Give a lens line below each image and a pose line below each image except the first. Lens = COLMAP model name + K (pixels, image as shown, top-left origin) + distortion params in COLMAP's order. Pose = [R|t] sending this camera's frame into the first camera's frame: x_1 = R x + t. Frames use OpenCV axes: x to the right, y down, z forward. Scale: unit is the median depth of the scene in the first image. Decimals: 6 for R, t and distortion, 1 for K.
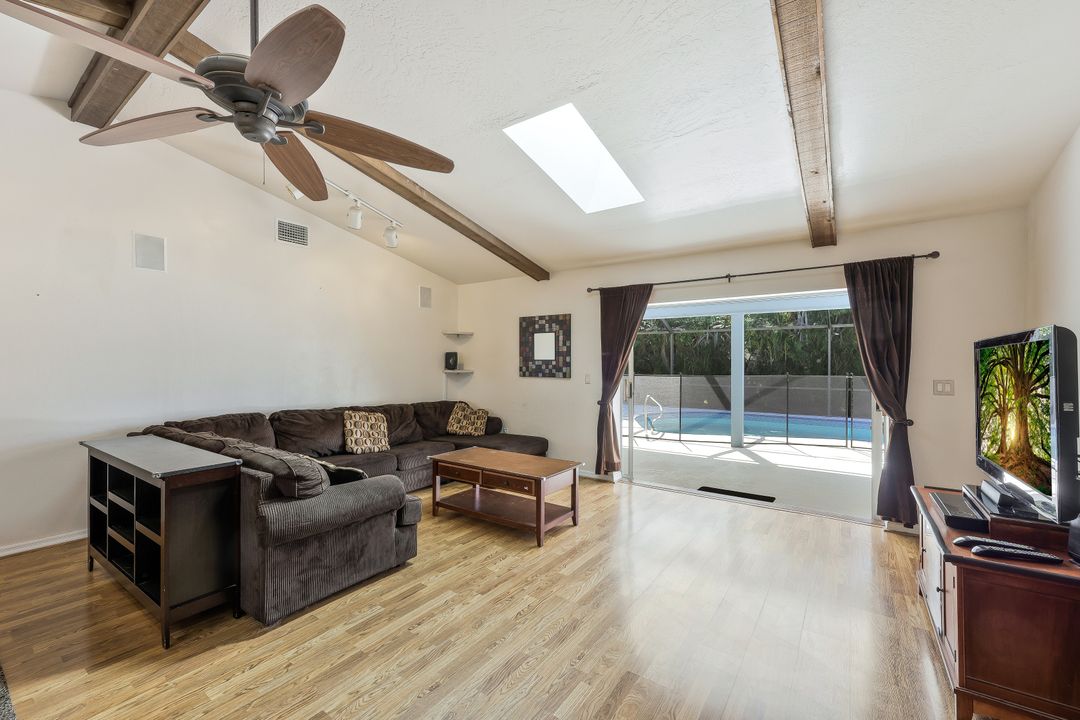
lens RADIAL K [[443.7, 0, 538.7], [0, 443.7, 365.9], [0, 0, 1]] dist [0.003322, 0.000412]
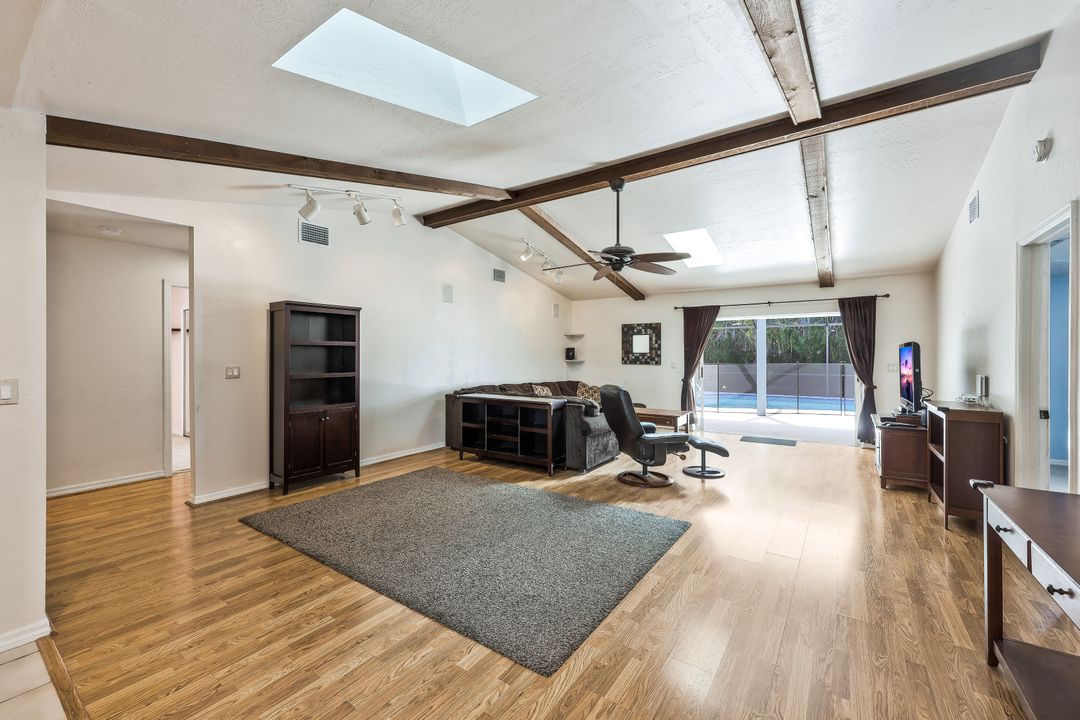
lens RADIAL K [[443.7, 0, 538.1], [0, 443.7, 354.4], [0, 0, 1]] dist [0.003322, 0.000412]
pose [[0.999978, -0.002400, 0.006173, -0.348199], [0.002442, 0.999974, -0.006856, 0.000852], [-0.006156, 0.006871, 0.999957, -0.509571]]
